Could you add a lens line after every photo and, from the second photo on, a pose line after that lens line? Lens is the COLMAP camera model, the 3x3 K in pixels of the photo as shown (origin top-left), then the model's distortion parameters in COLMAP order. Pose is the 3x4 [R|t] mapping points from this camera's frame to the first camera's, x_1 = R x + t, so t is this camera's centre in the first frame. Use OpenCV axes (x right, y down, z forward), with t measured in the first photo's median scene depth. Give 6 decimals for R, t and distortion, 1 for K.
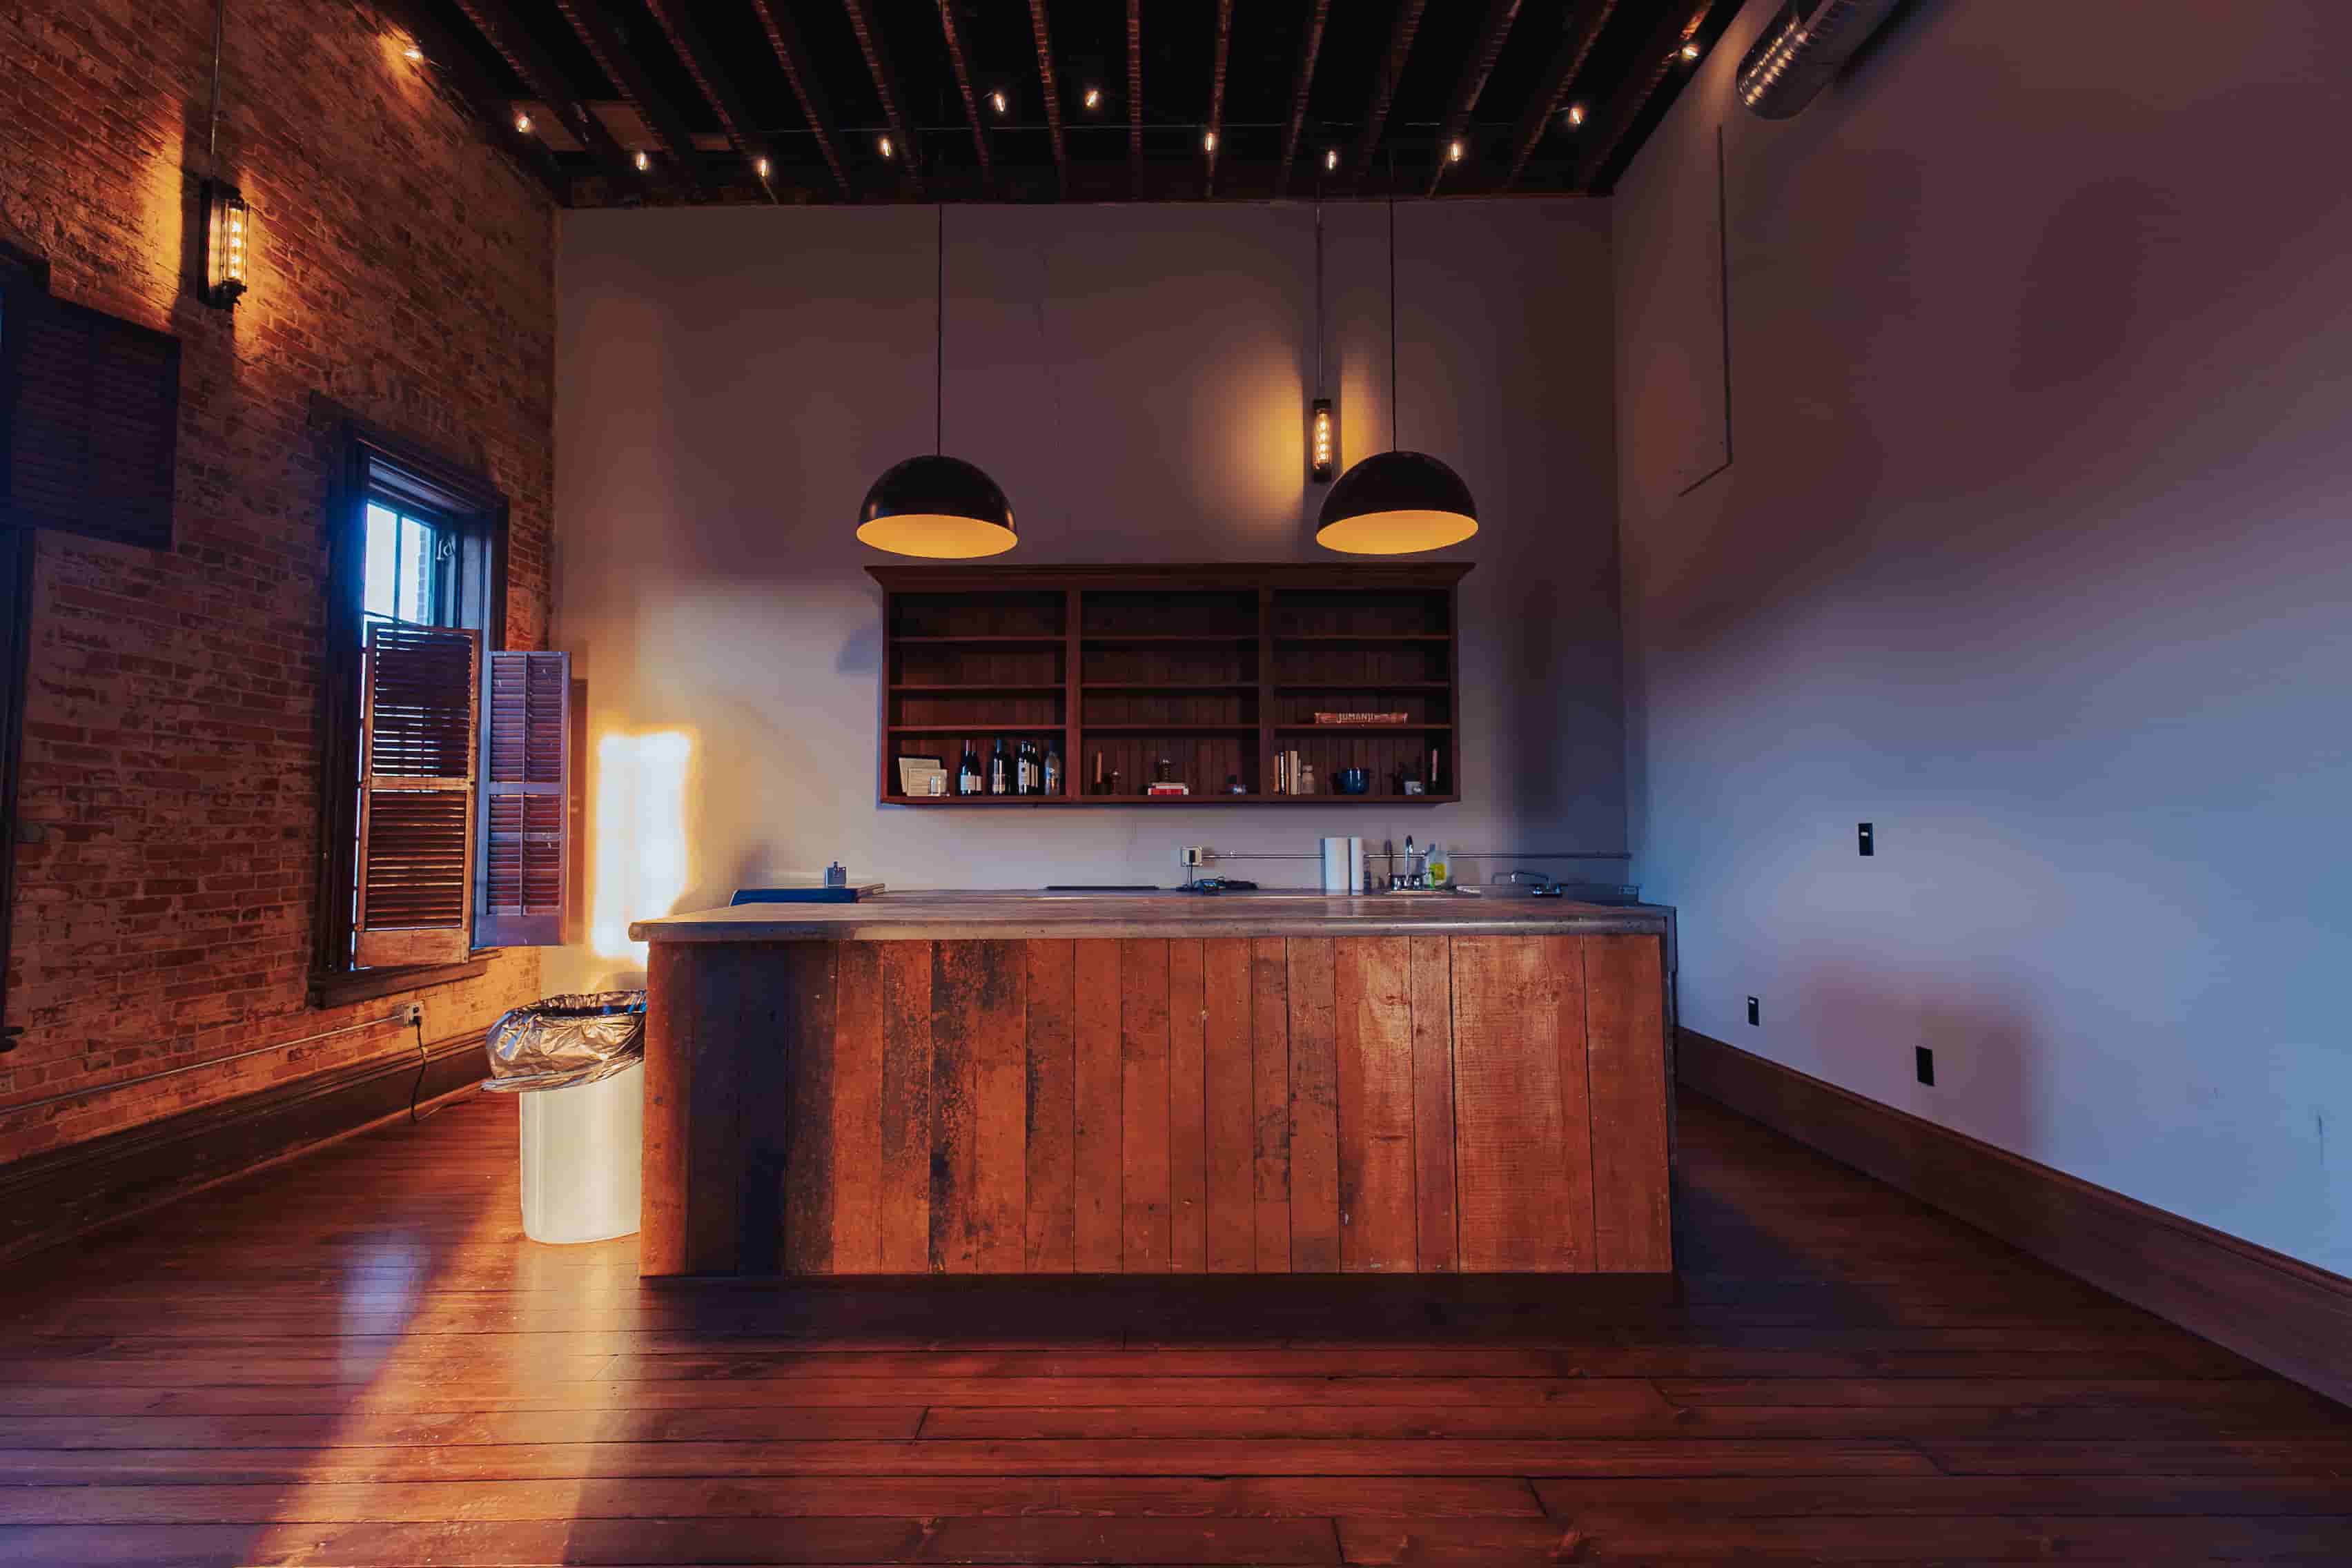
lens RADIAL K [[1082.2, 0, 1172.4], [0, 1082.2, 782.7], [0, 0, 1]] dist [0.017678, -0.000431]
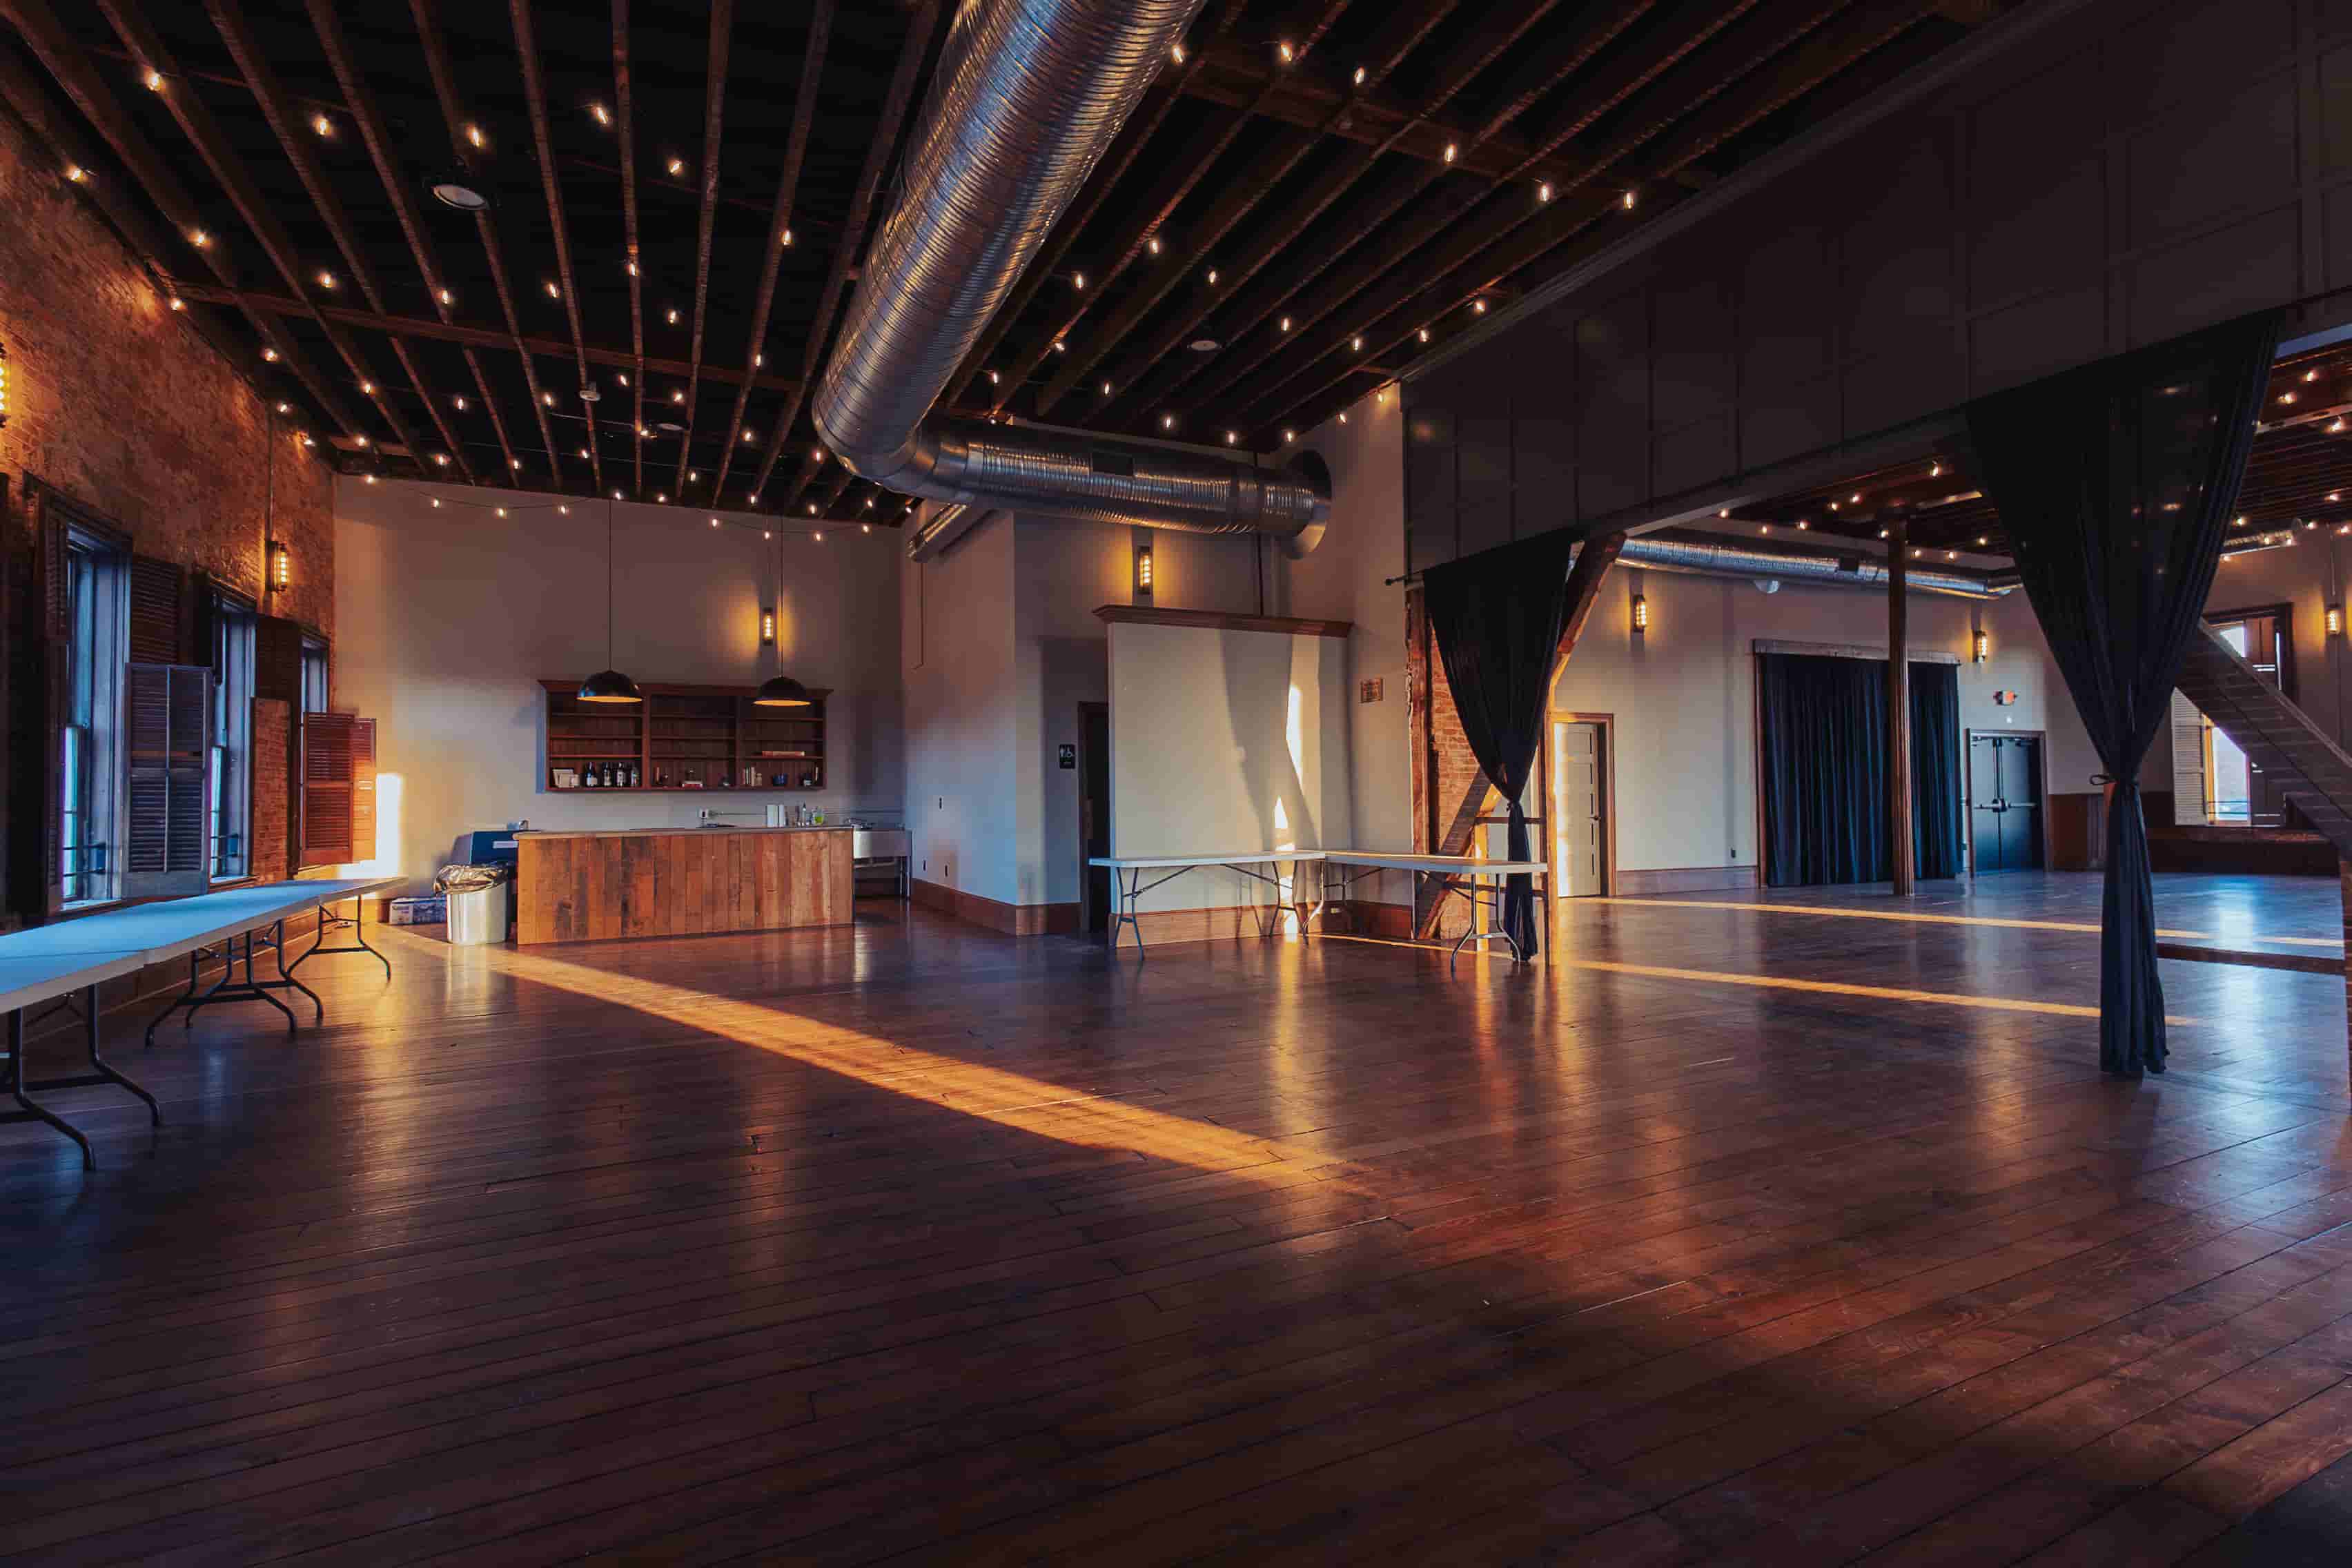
lens RADIAL K [[1082.2, 0, 1170.7], [0, 1082.2, 774.6], [0, 0, 1]] dist [0.017678, -0.000431]
pose [[0.902718, 0.003824, 0.430215, -0.077058], [-0.012909, 0.999751, 0.018202, -0.067054], [-0.430039, -0.021985, 0.902543, -1.459556]]
